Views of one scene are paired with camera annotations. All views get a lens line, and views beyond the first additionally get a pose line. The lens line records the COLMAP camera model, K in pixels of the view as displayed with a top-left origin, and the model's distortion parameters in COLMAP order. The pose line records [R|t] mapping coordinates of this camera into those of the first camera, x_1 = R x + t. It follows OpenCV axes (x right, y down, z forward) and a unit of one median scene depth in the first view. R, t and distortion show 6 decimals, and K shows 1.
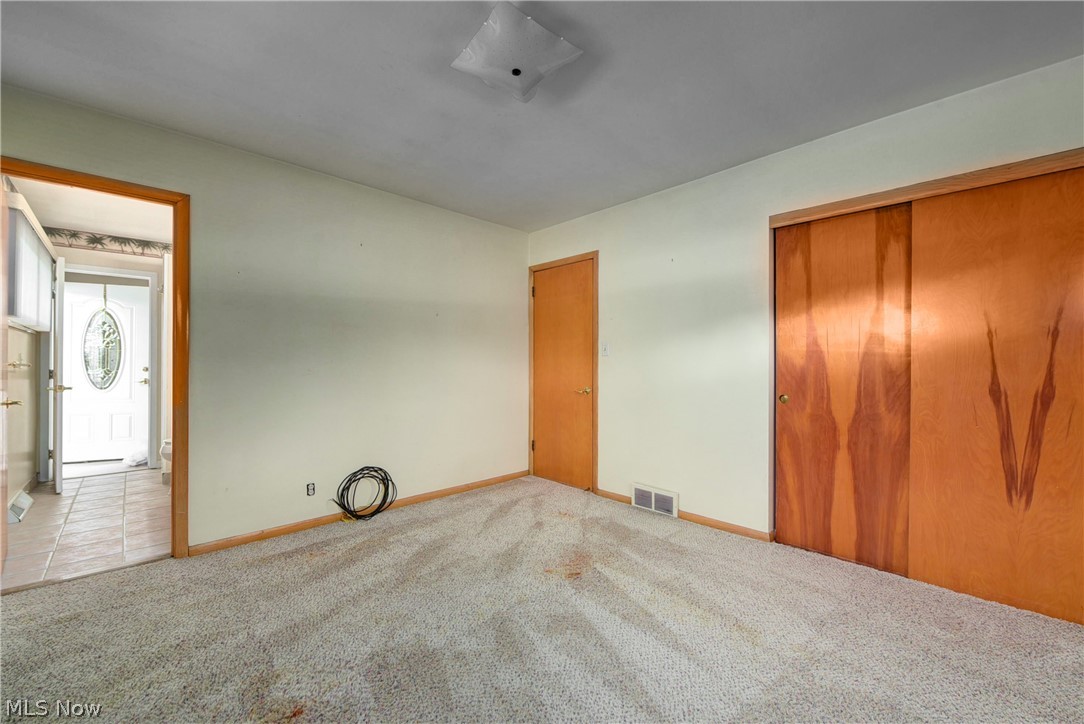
lens RADIAL K [[440.1, 0, 543.5], [0, 440.1, 364.7], [0, 0, 1]] dist [-0.011166, 0.000371]
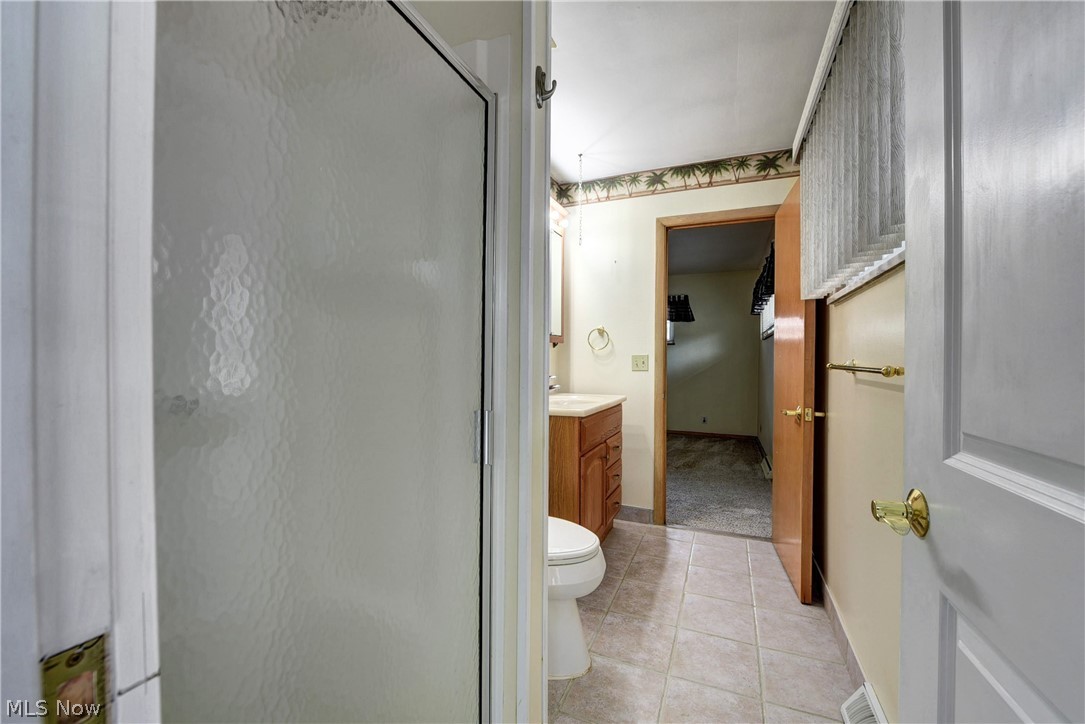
lens RADIAL K [[440.5, 0, 544.2], [0, 440.5, 361.8], [0, 0, 1]] dist [-0.011166, 0.000371]
pose [[0.402370, 0.009150, -0.915431, -0.453709], [-0.010132, 0.999933, 0.005541, 0.000554], [0.915421, 0.007045, 0.402436, 0.550444]]
